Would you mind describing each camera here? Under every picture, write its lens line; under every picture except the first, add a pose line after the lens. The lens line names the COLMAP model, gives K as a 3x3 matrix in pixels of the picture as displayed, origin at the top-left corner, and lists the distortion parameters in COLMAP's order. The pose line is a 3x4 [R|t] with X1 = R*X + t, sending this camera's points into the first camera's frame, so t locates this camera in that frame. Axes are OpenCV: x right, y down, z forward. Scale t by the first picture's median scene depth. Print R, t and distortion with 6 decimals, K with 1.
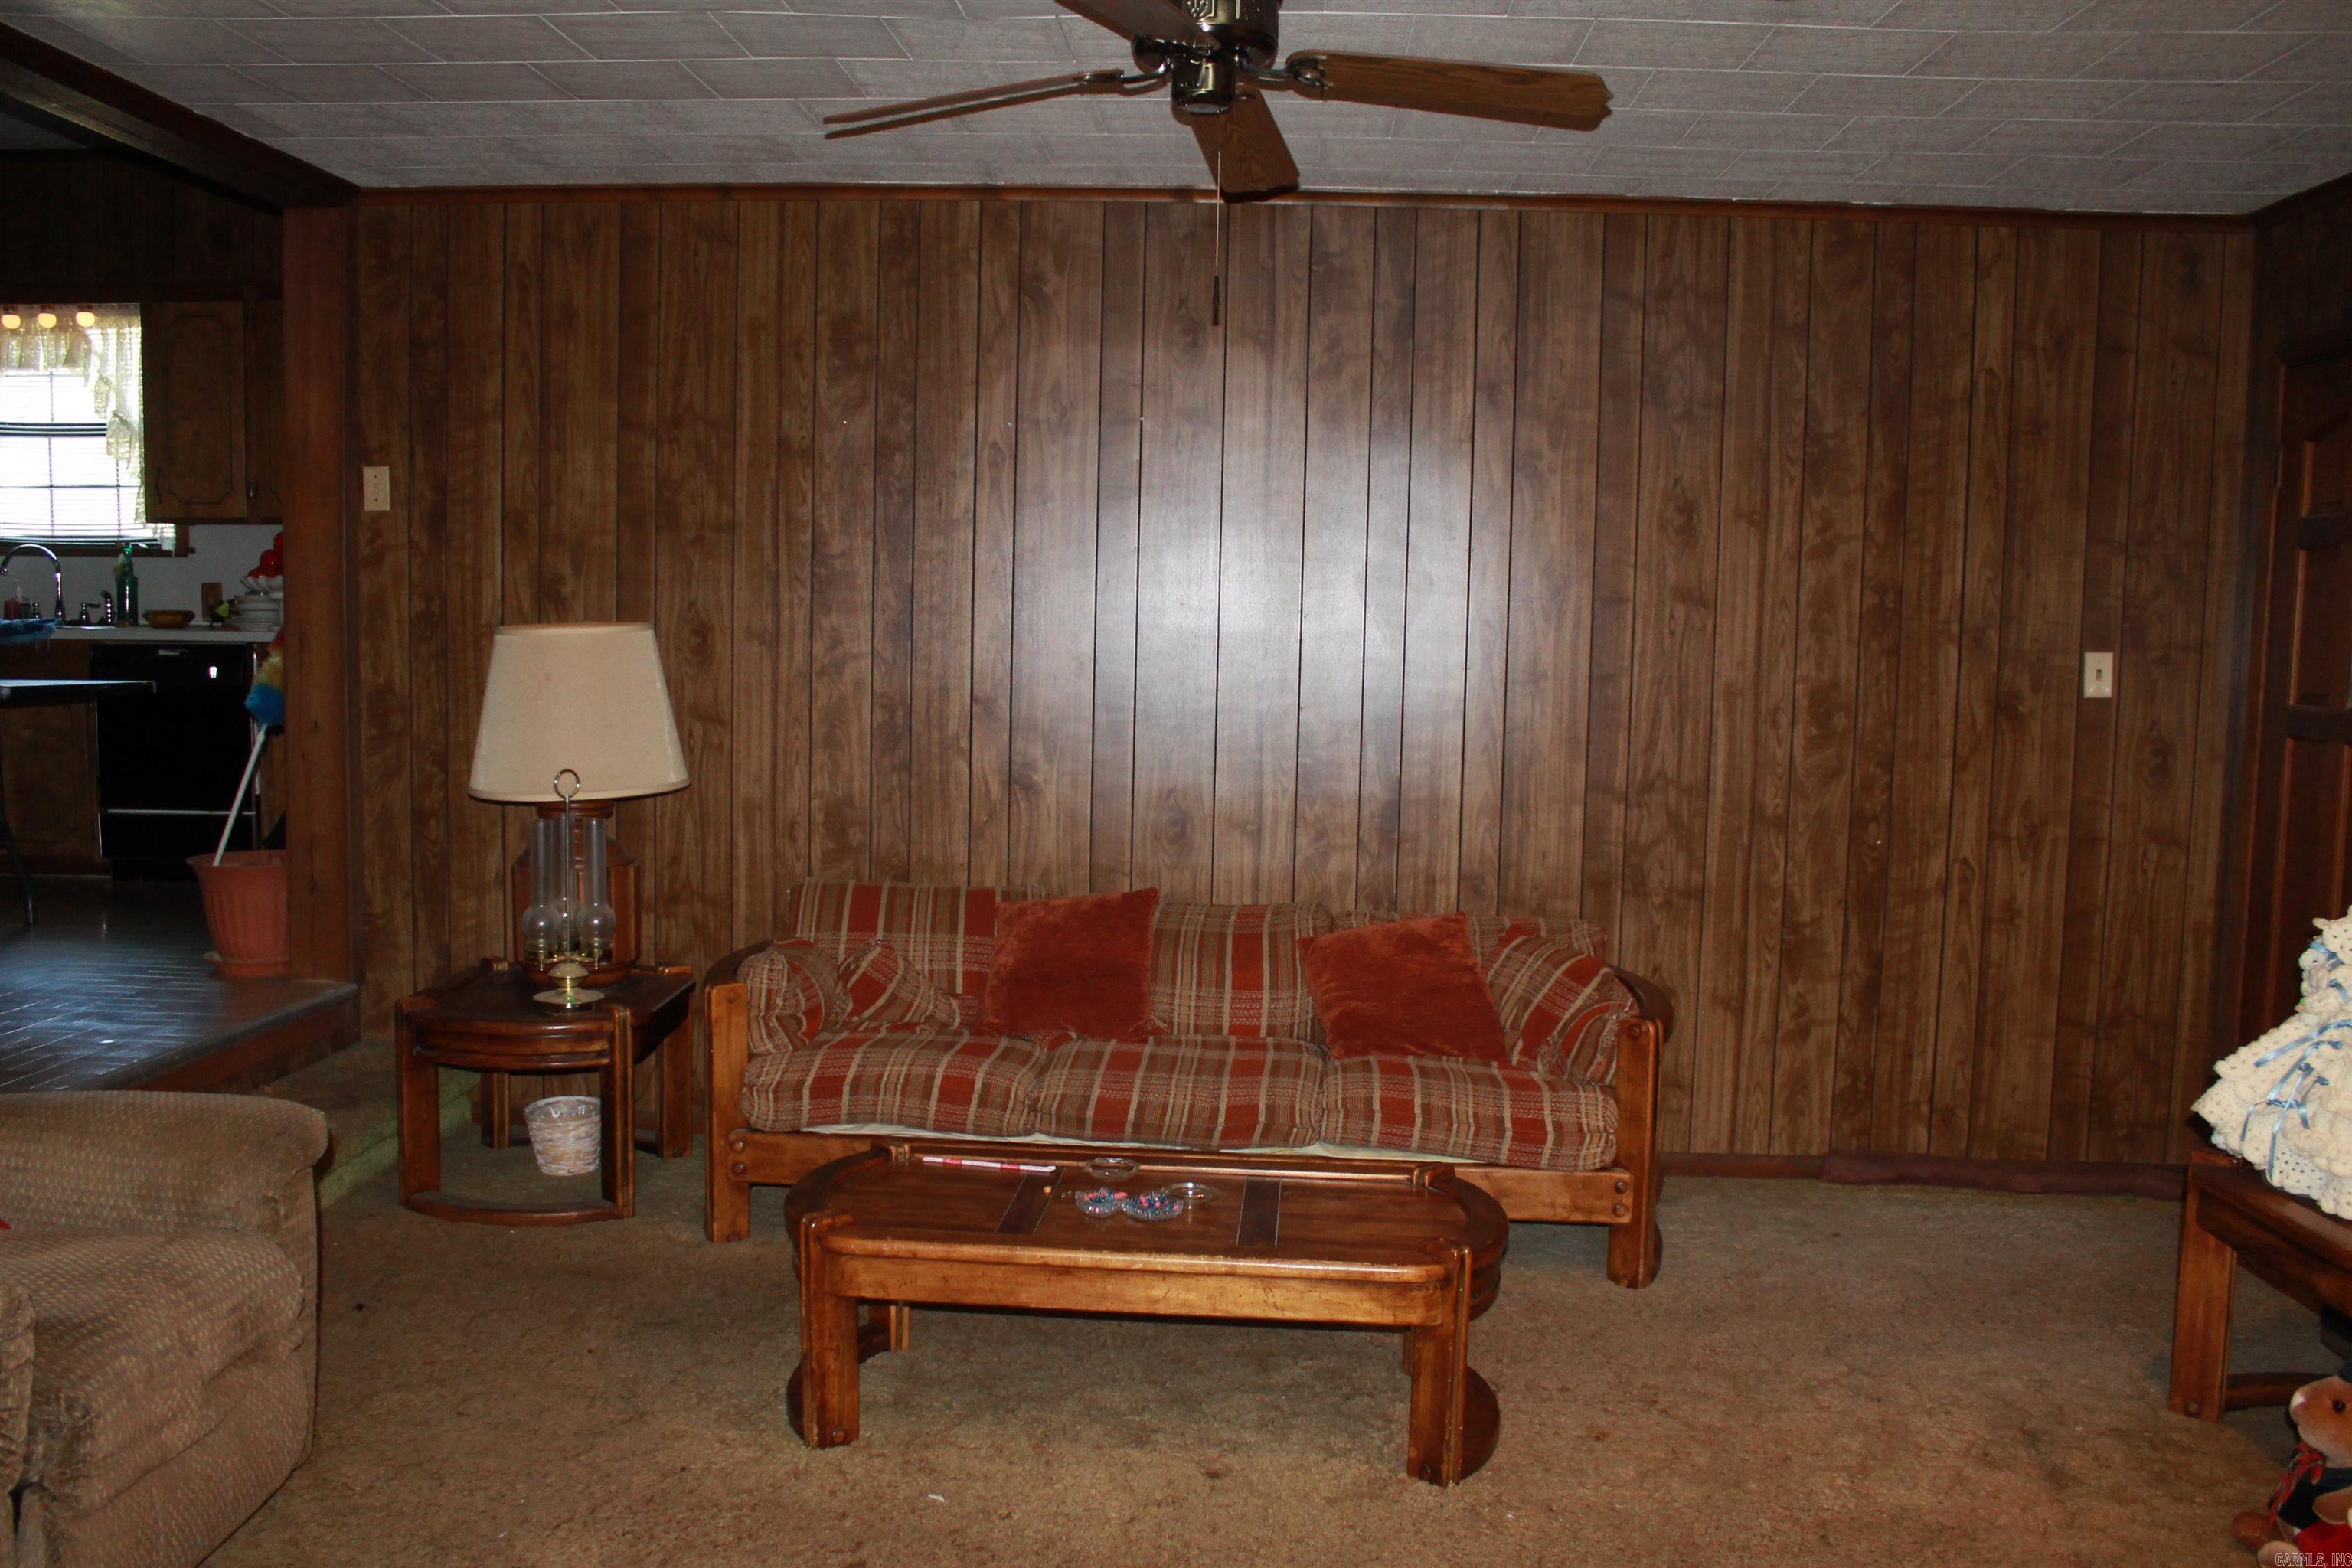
lens RADIAL K [[1977.2, 0, 1169.6], [0, 1977.2, 791.1], [0, 0, 1]] dist [-0.160999, 0.138557]
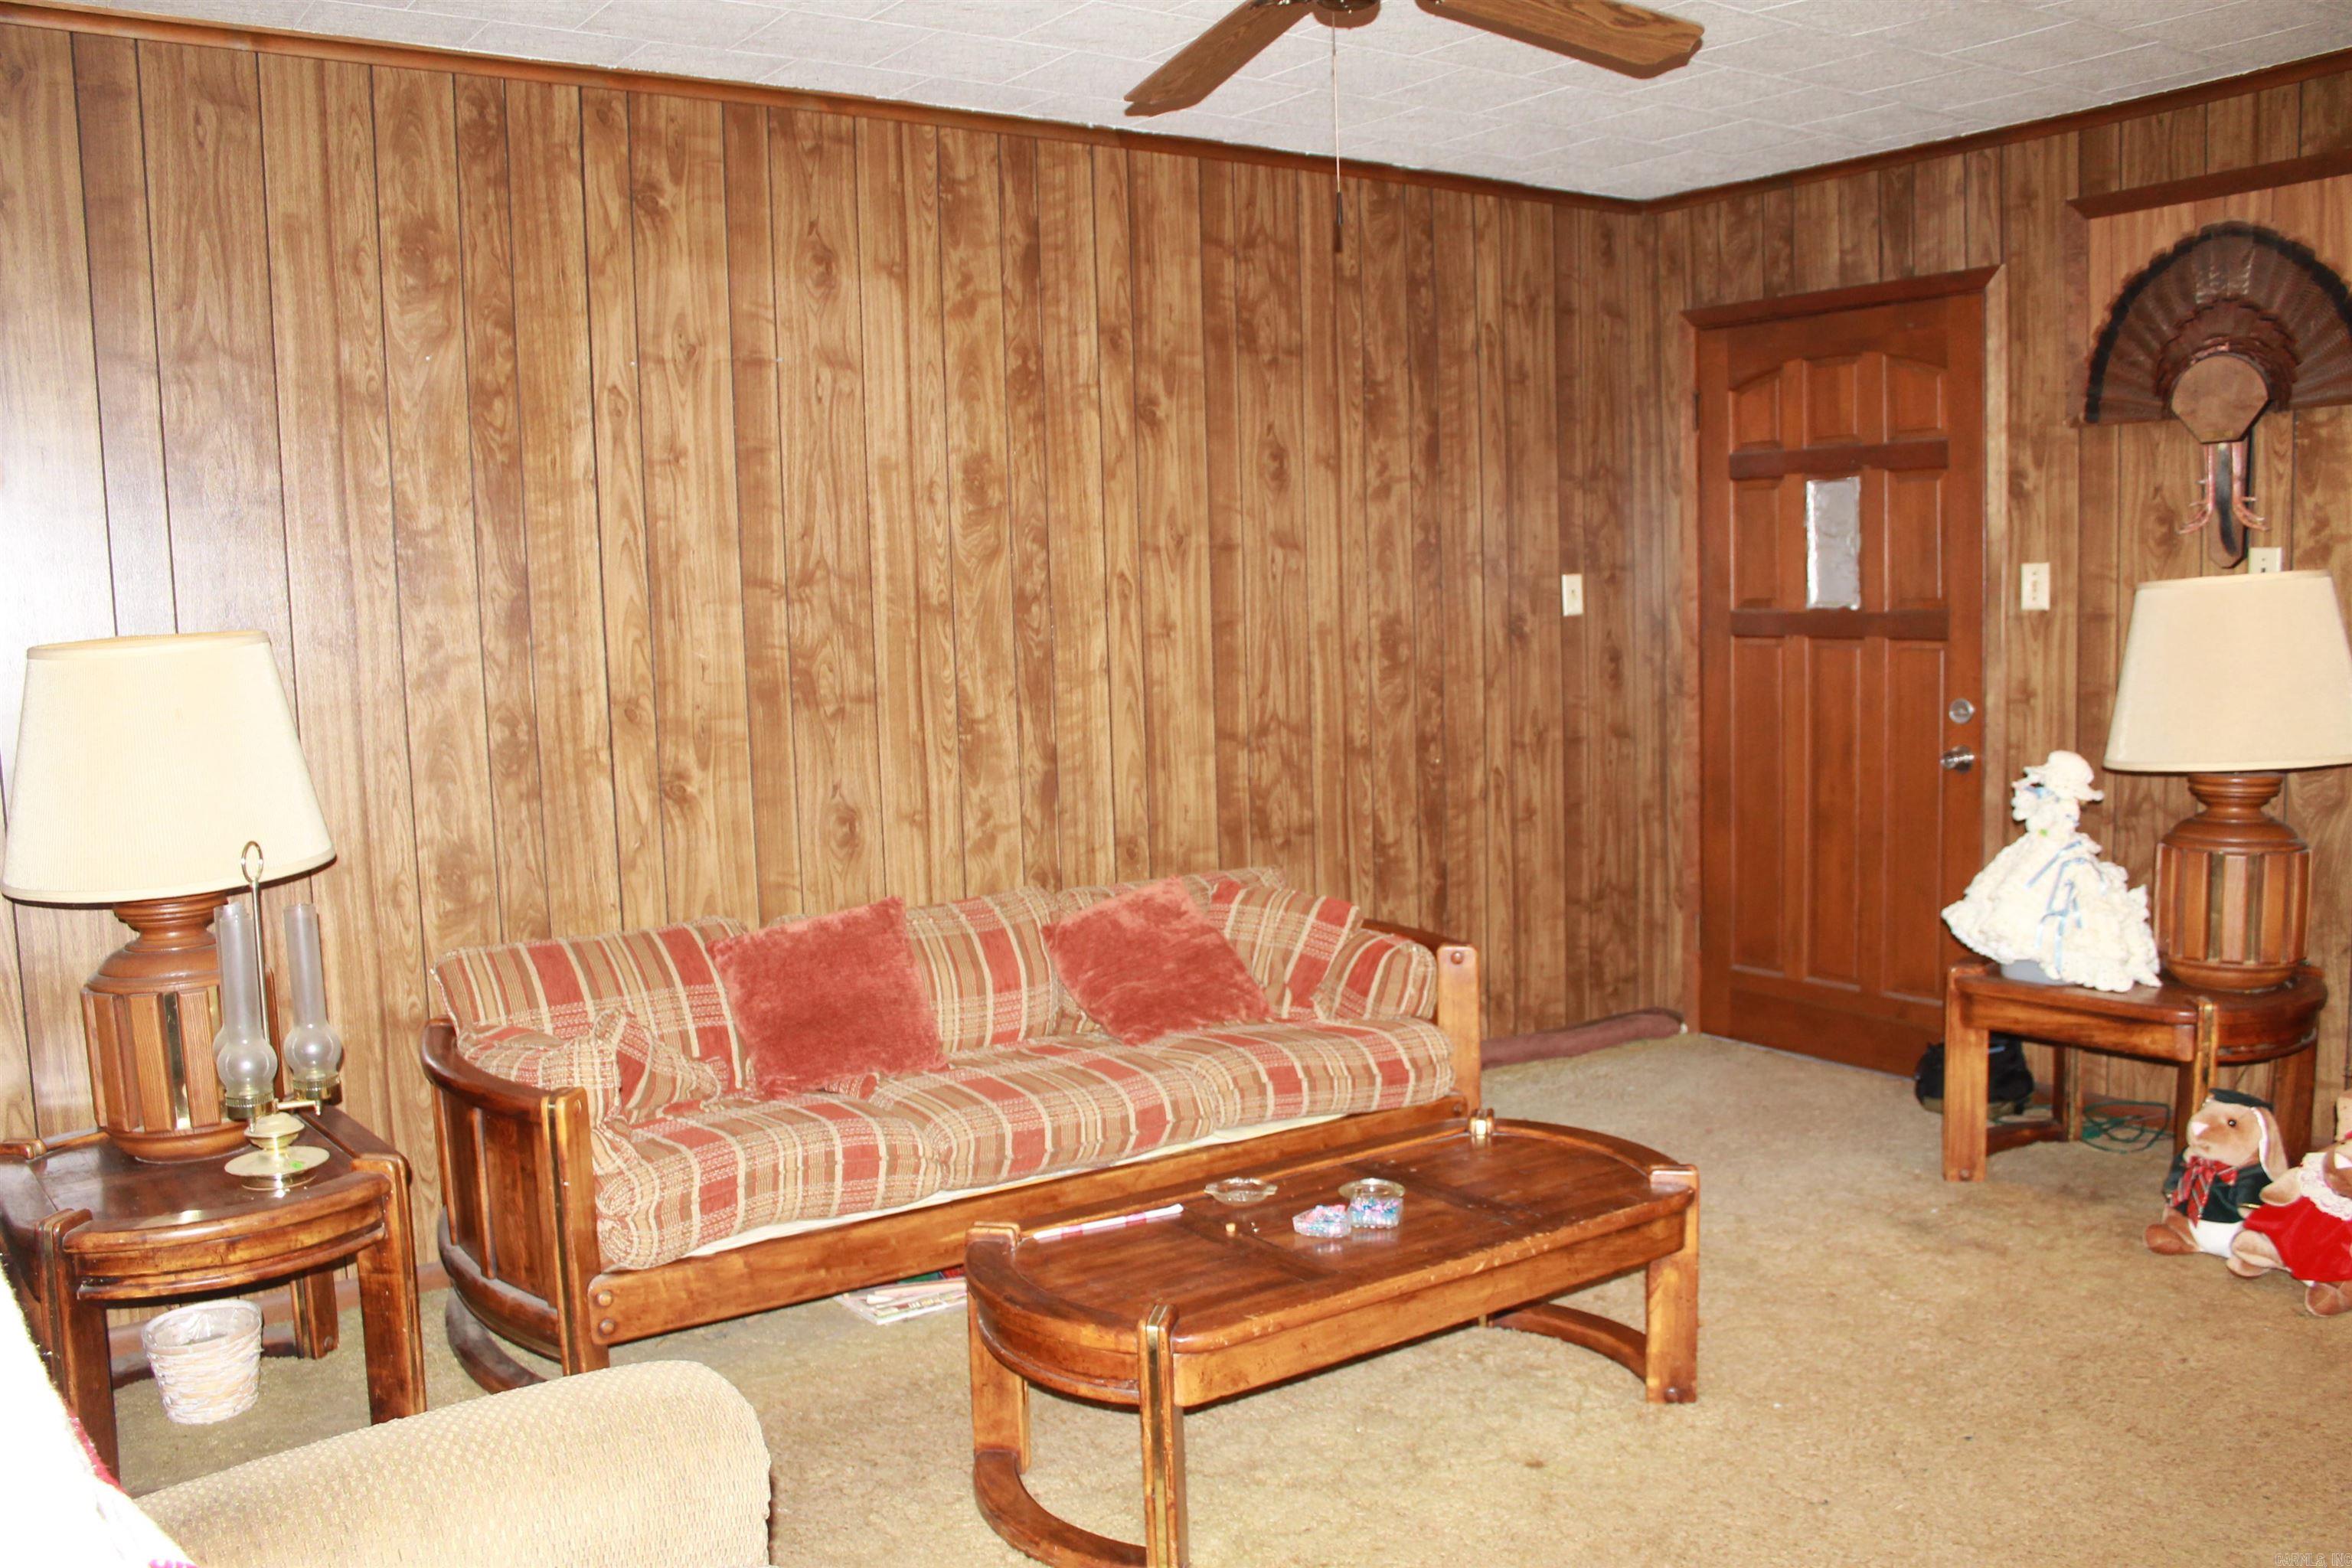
lens RADIAL K [[1977.2, 0, 1172.5], [0, 1977.2, 793.8], [0, 0, 1]] dist [-0.160999, 0.138557]
pose [[0.781503, -0.112320, 0.613708, -0.425839], [0.103321, 0.993379, 0.050236, -0.025853], [-0.615287, 0.024149, 0.787933, 0.227409]]
